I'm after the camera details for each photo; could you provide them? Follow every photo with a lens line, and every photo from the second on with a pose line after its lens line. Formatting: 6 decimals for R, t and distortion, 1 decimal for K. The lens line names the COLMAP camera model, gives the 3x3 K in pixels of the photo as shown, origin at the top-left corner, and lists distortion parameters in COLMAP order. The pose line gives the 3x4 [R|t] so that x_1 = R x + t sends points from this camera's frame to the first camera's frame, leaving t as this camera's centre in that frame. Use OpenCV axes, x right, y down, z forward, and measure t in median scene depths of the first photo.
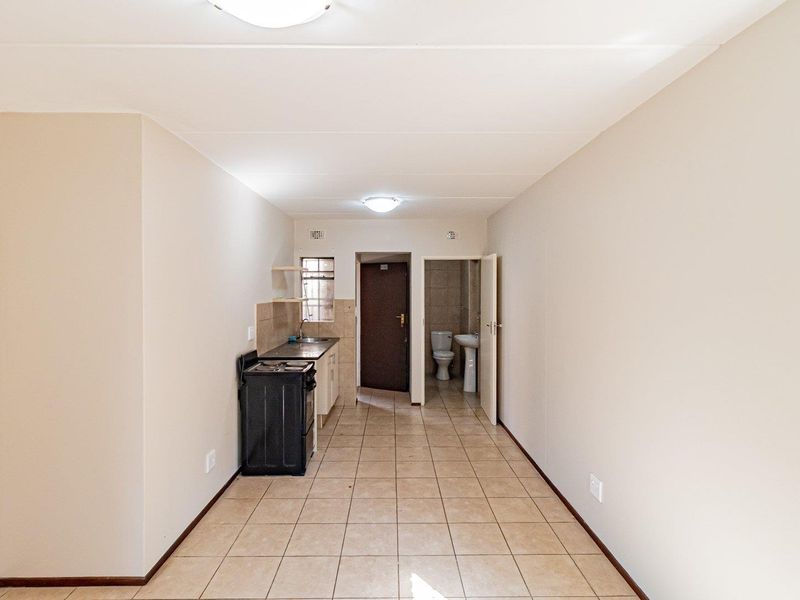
lens RADIAL K [[418.1, 0, 400.0], [0, 418.1, 294.0], [0, 0, 1]] dist [-0.000693, 0.000805]
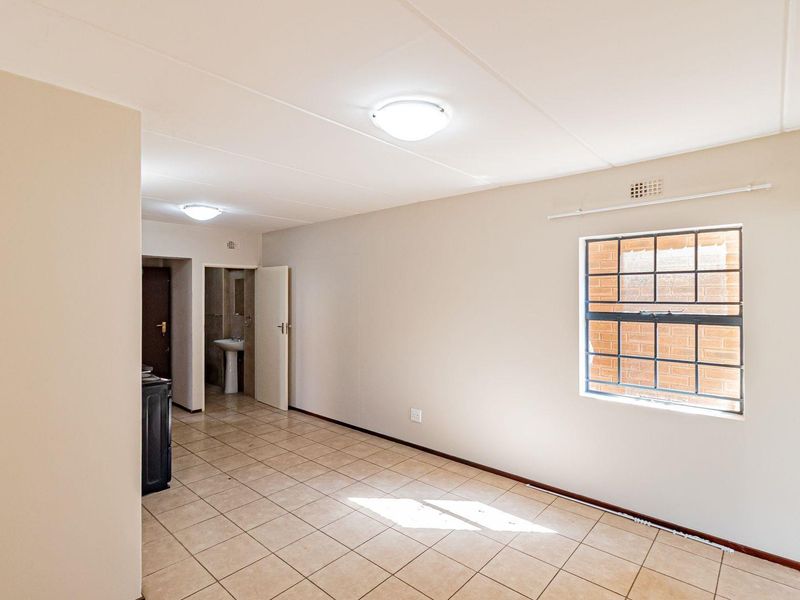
lens RADIAL K [[410.2, 0, 404.6], [0, 410.2, 292.7], [0, 0, 1]] dist [0.001517, 0.000358]
pose [[0.678003, 0.004317, 0.735047, -0.413640], [0.011619, 0.999795, -0.016589, 0.004113], [-0.734968, 0.019788, 0.677813, -0.038830]]
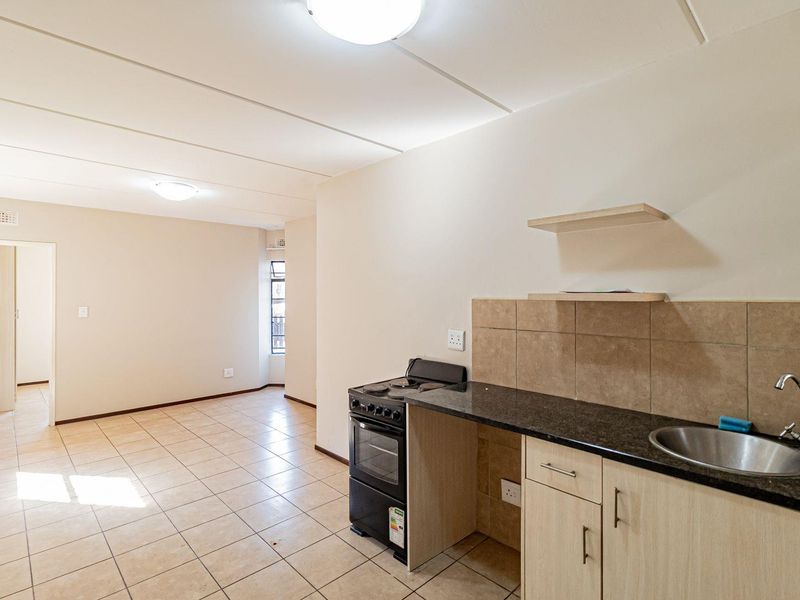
lens RADIAL K [[418.1, 0, 400.0], [0, 418.1, 294.0], [0, 0, 1]] dist [-0.000693, 0.000805]
pose [[-0.736846, -0.000090, -0.676060, 0.151562], [-0.007126, 0.999945, 0.007632, 0.009844], [0.676023, 0.010441, -0.736807, 1.181226]]
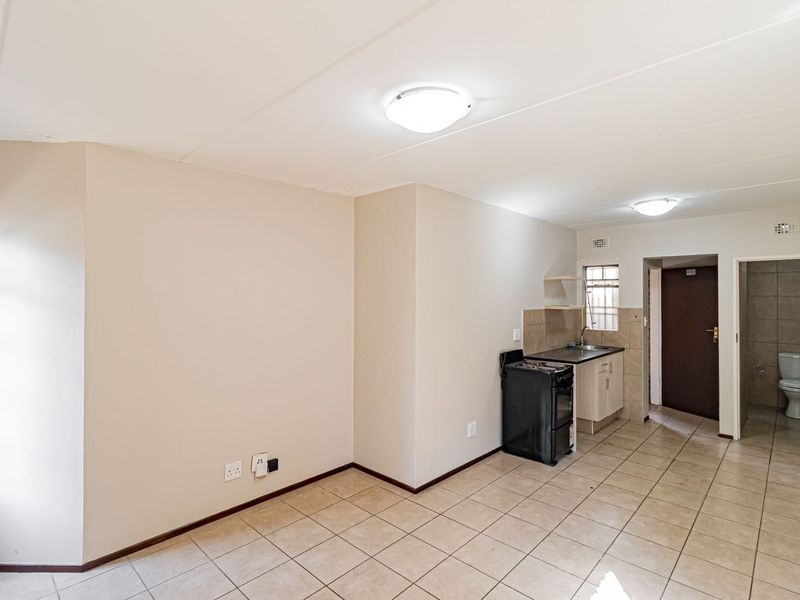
lens RADIAL K [[418.1, 0, 400.0], [0, 418.1, 294.0], [0, 0, 1]] dist [-0.000693, 0.000805]
pose [[0.715158, -0.003874, -0.698952, 0.187660], [-0.009549, 0.999837, -0.015312, 0.000285], [0.698898, 0.017625, 0.715004, -0.058756]]
